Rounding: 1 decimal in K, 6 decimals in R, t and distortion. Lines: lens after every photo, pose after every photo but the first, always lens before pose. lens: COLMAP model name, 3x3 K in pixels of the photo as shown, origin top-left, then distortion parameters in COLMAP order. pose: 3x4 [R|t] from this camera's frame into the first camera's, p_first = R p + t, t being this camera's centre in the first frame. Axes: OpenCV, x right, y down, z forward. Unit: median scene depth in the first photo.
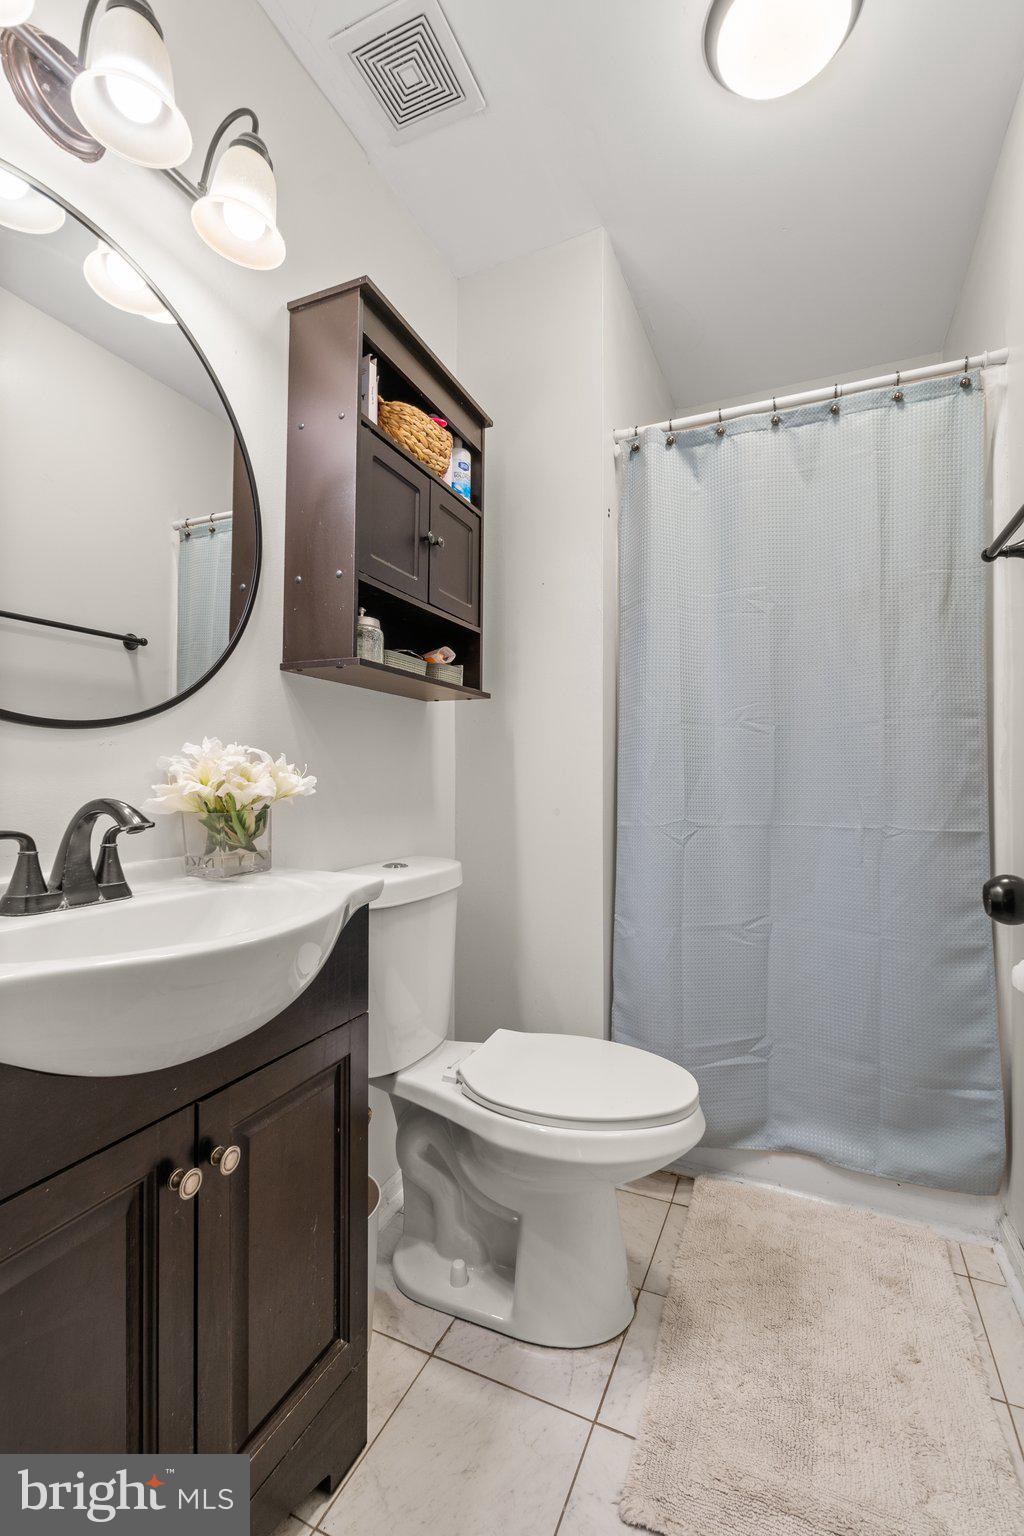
lens RADIAL K [[674.0, 0, 506.9], [0, 674.0, 773.0], [0, 0, 1]] dist [-0.006088, 0.000418]
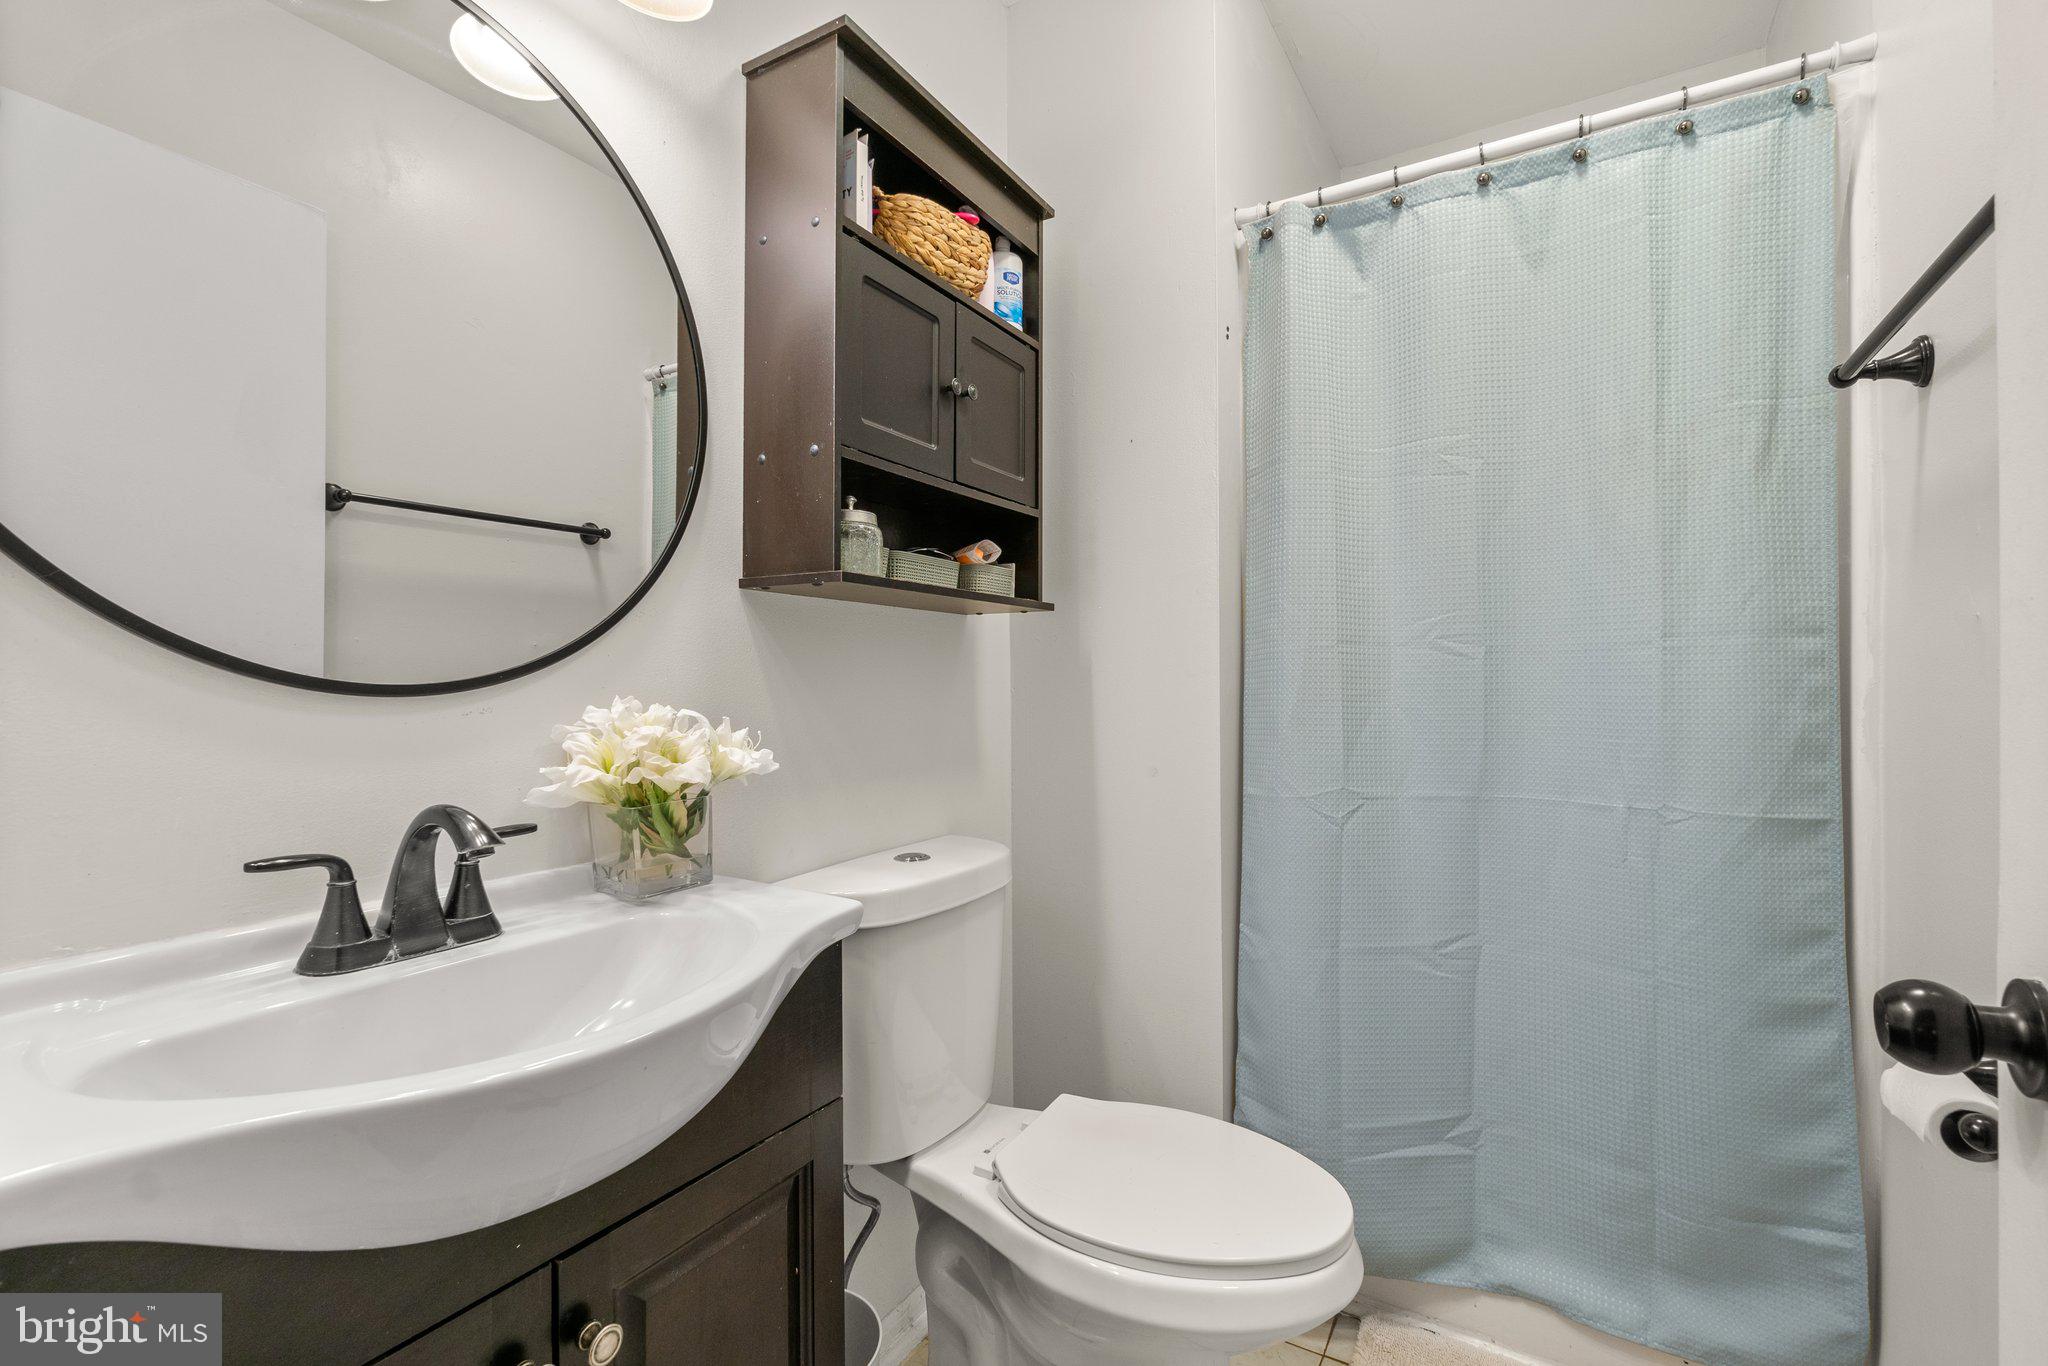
lens RADIAL K [[898.7, 0, 1028.8], [0, 898.7, 679.1], [0, 0, 1]] dist [-0.006088, 0.000418]
pose [[0.992565, -0.006720, -0.121530, 0.070541], [0.008192, 0.999899, 0.011615, -0.058302], [0.121440, -0.012524, 0.992520, 0.087020]]
